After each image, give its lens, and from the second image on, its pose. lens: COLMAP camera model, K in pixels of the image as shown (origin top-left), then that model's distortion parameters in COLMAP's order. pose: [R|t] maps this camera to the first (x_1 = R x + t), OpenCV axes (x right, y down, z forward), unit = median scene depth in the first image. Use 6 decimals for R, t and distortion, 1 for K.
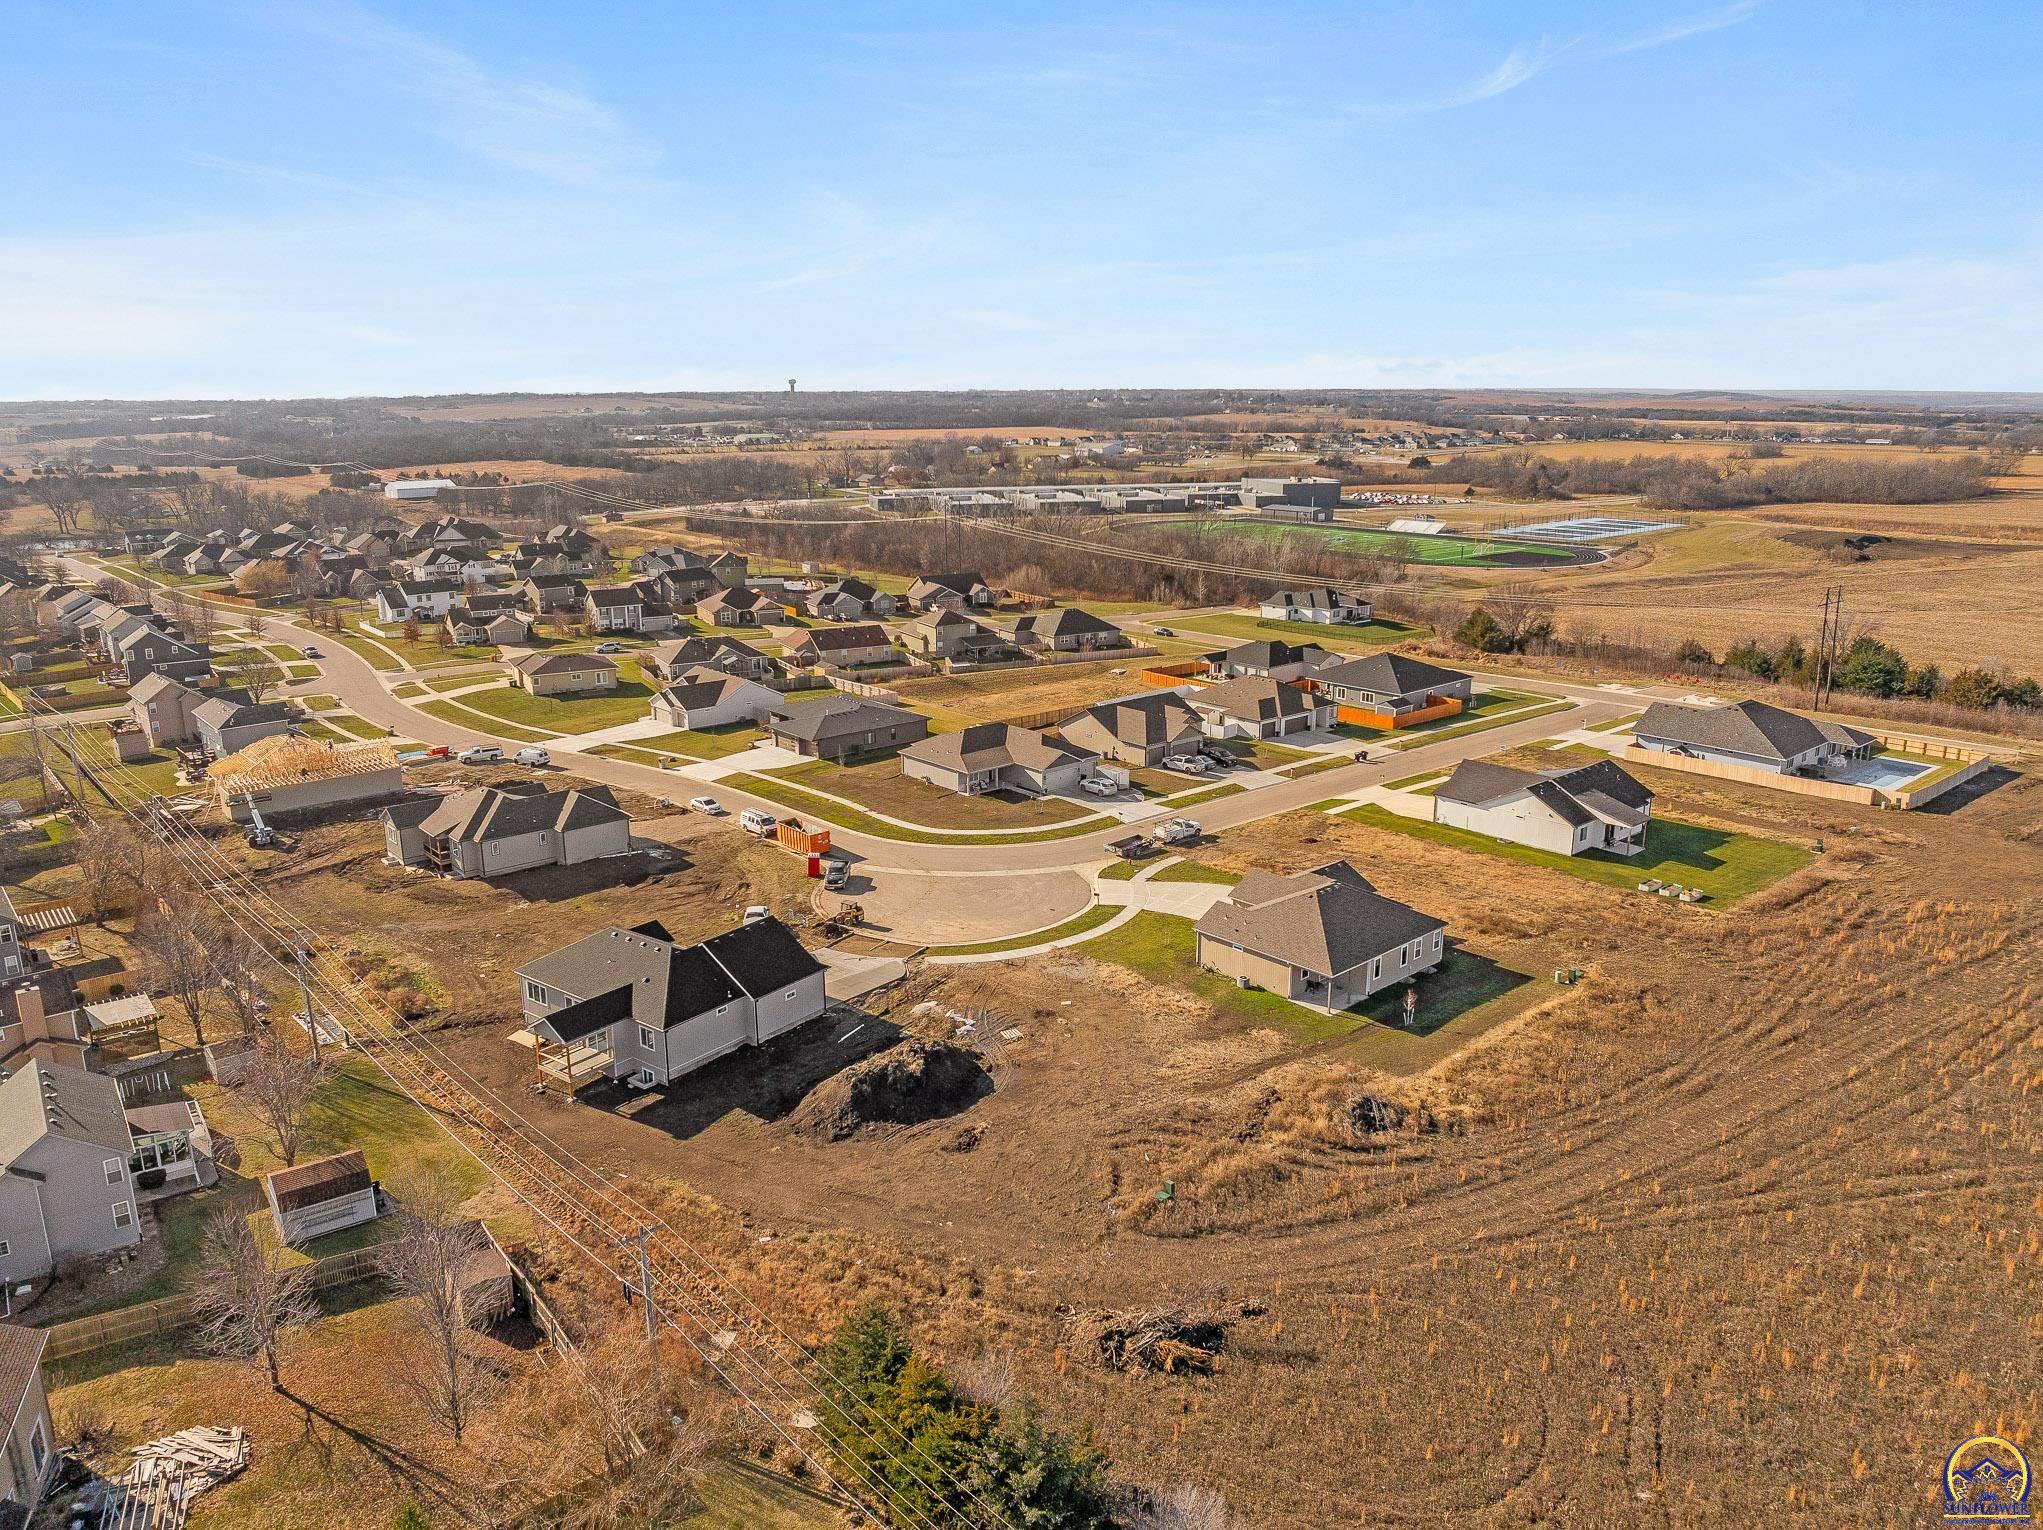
lens RADIAL K [[1434.8, 0, 1017.4], [0, 1434.8, 756.4], [0, 0, 1]] dist [-0.022010, -0.008687]
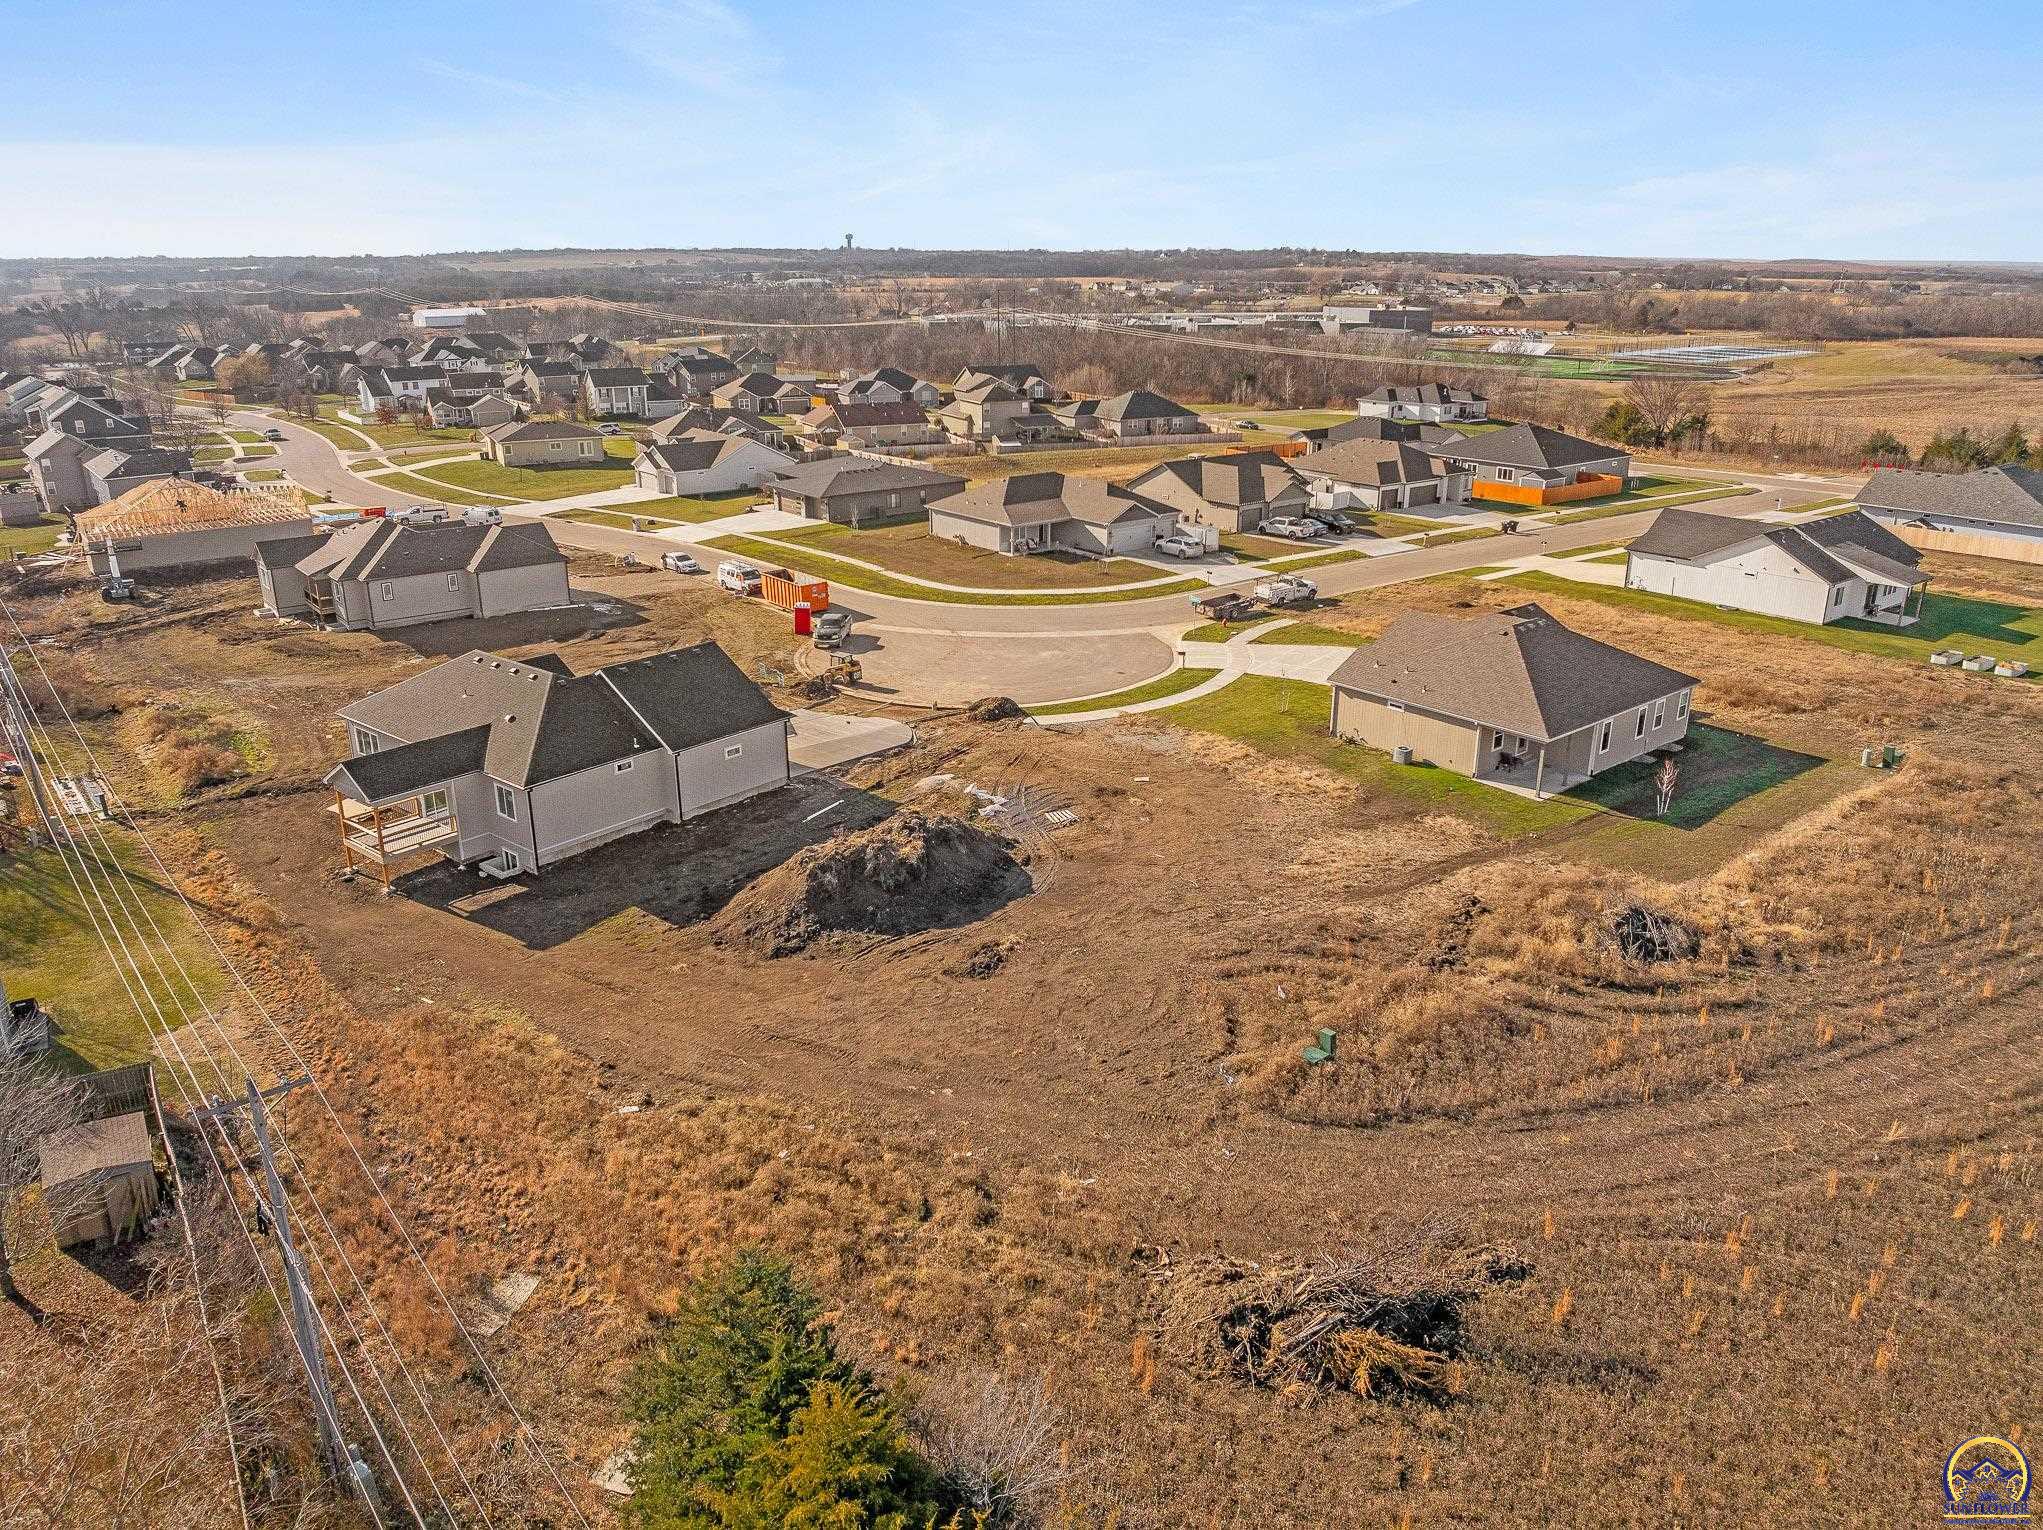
lens RADIAL K [[1434.8, 0, 1025.4], [0, 1434.8, 759.7], [0, 0, 1]] dist [-0.022010, -0.008687]
pose [[0.999301, 0.019191, -0.032087, 0.000238], [-0.016245, 0.995839, 0.089670, 0.097973], [0.033674, -0.089087, 0.995454, 0.304652]]
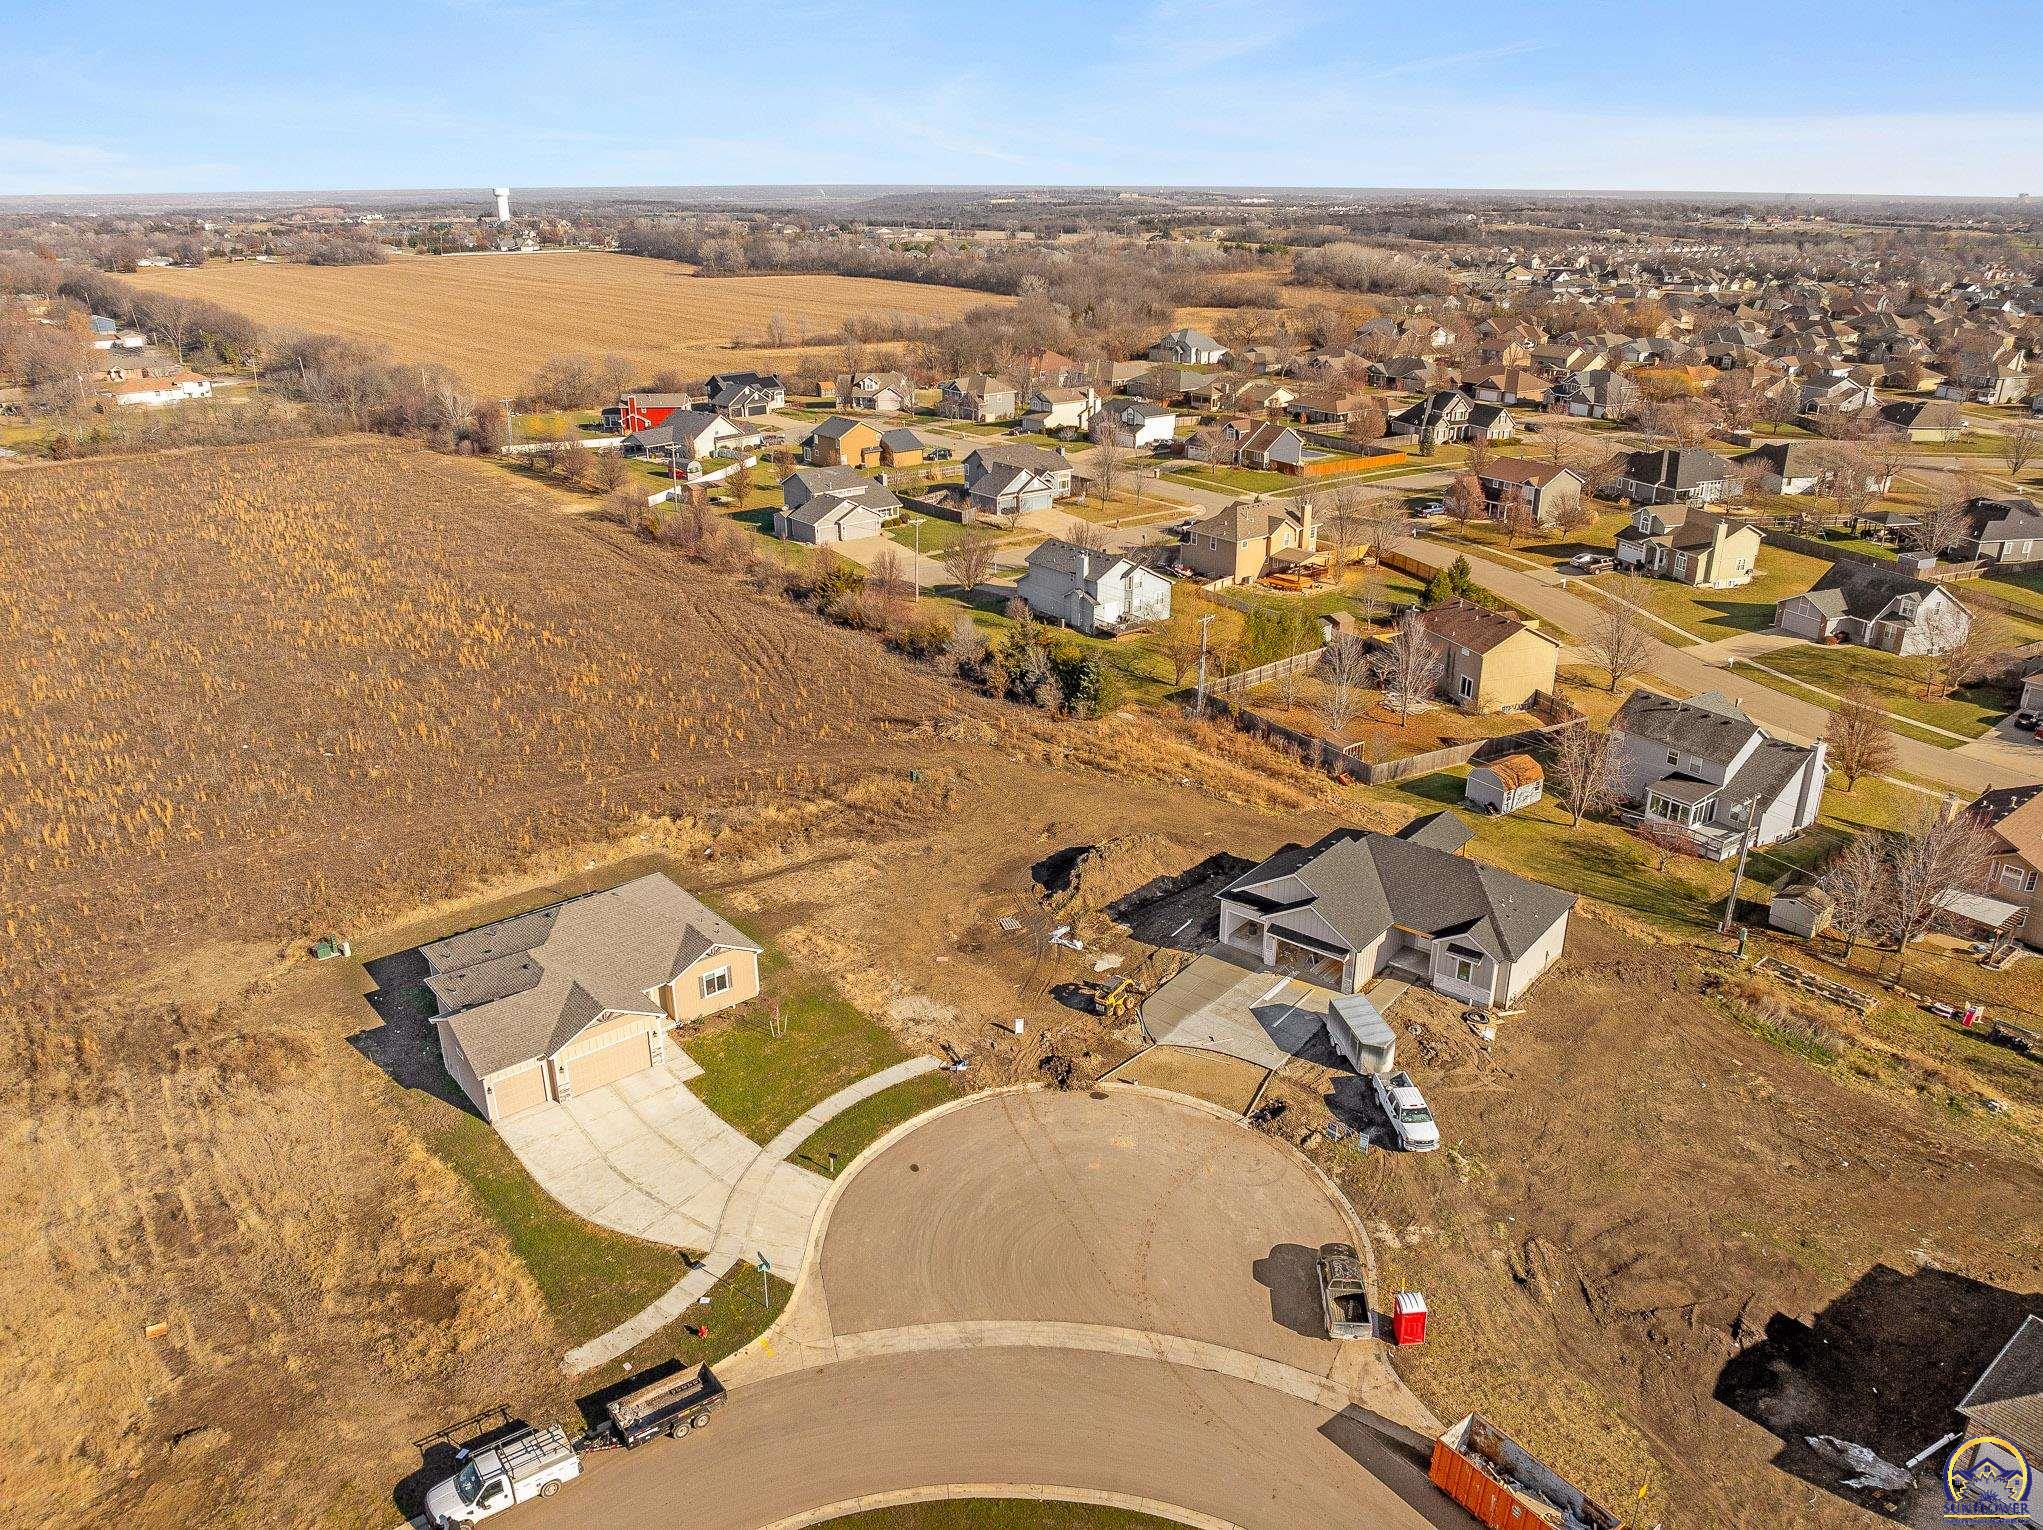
lens RADIAL K [[1434.8, 0, 1027.8], [0, 1434.8, 759.9], [0, 0, 1]] dist [-0.022010, -0.008687]
pose [[-0.999268, -0.006624, 0.037680, -0.046059], [0.016772, 0.809369, 0.587061, -0.403577], [-0.034385, 0.587263, -0.808665, 1.548479]]
